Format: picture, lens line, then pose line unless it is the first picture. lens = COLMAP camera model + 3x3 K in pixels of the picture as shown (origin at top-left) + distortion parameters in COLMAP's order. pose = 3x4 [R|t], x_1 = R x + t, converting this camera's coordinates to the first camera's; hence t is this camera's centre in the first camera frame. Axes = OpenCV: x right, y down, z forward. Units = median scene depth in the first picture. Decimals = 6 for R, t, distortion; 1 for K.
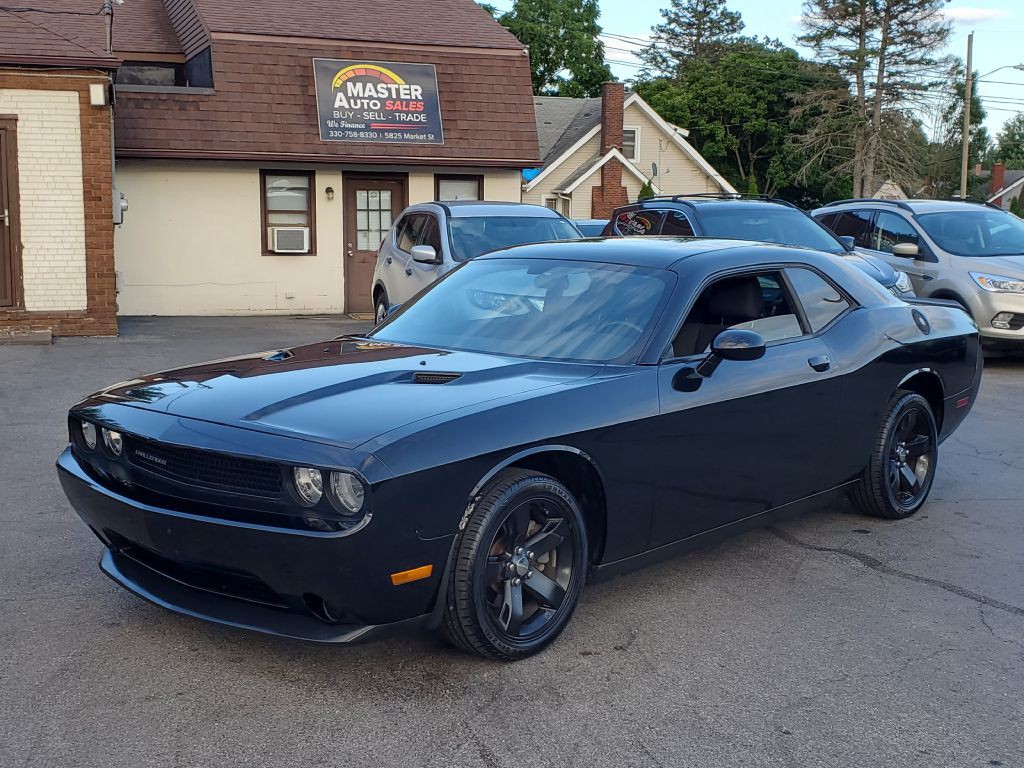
lens RADIAL K [[1274.9, 0, 517.9], [0, 1274.9, 395.1], [0, 0, 1]] dist [0.255097, -0.995387]
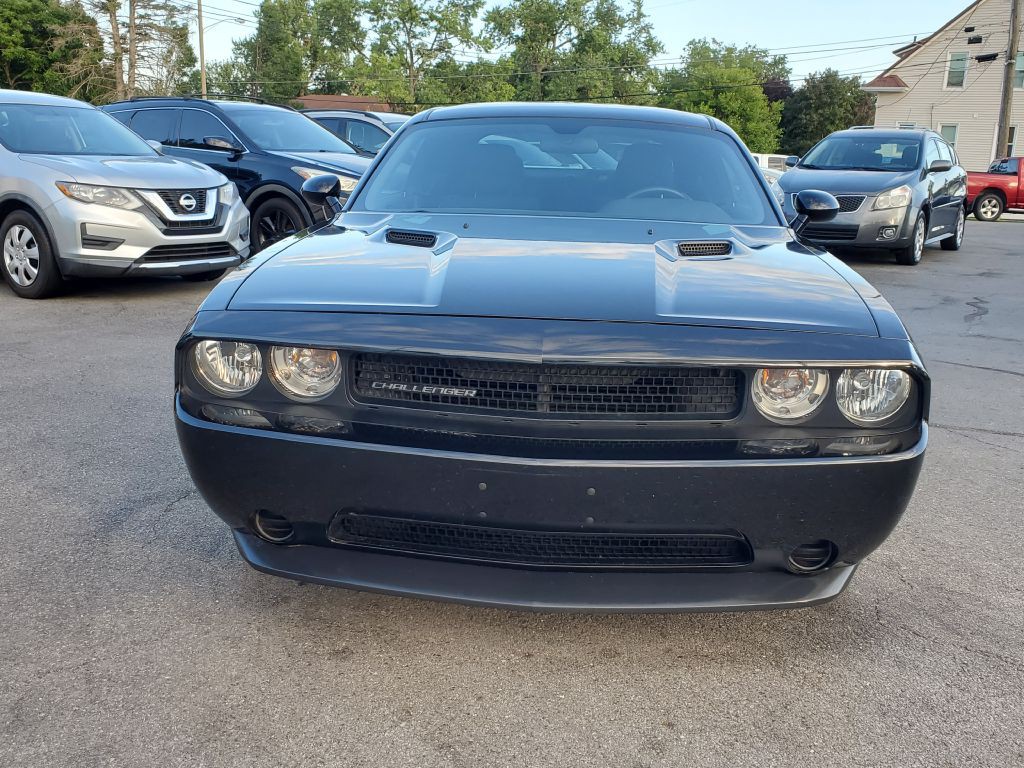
lens RADIAL K [[1033.9, 0, 512.0], [0, 1033.9, 384.0], [0, 0, 1]] dist [0.010443, 0.028106]
pose [[0.798090, -0.118947, 0.590681, -0.126764], [0.066090, 0.991687, 0.110401, -0.001936], [-0.598903, -0.049072, 0.799317, 0.127453]]
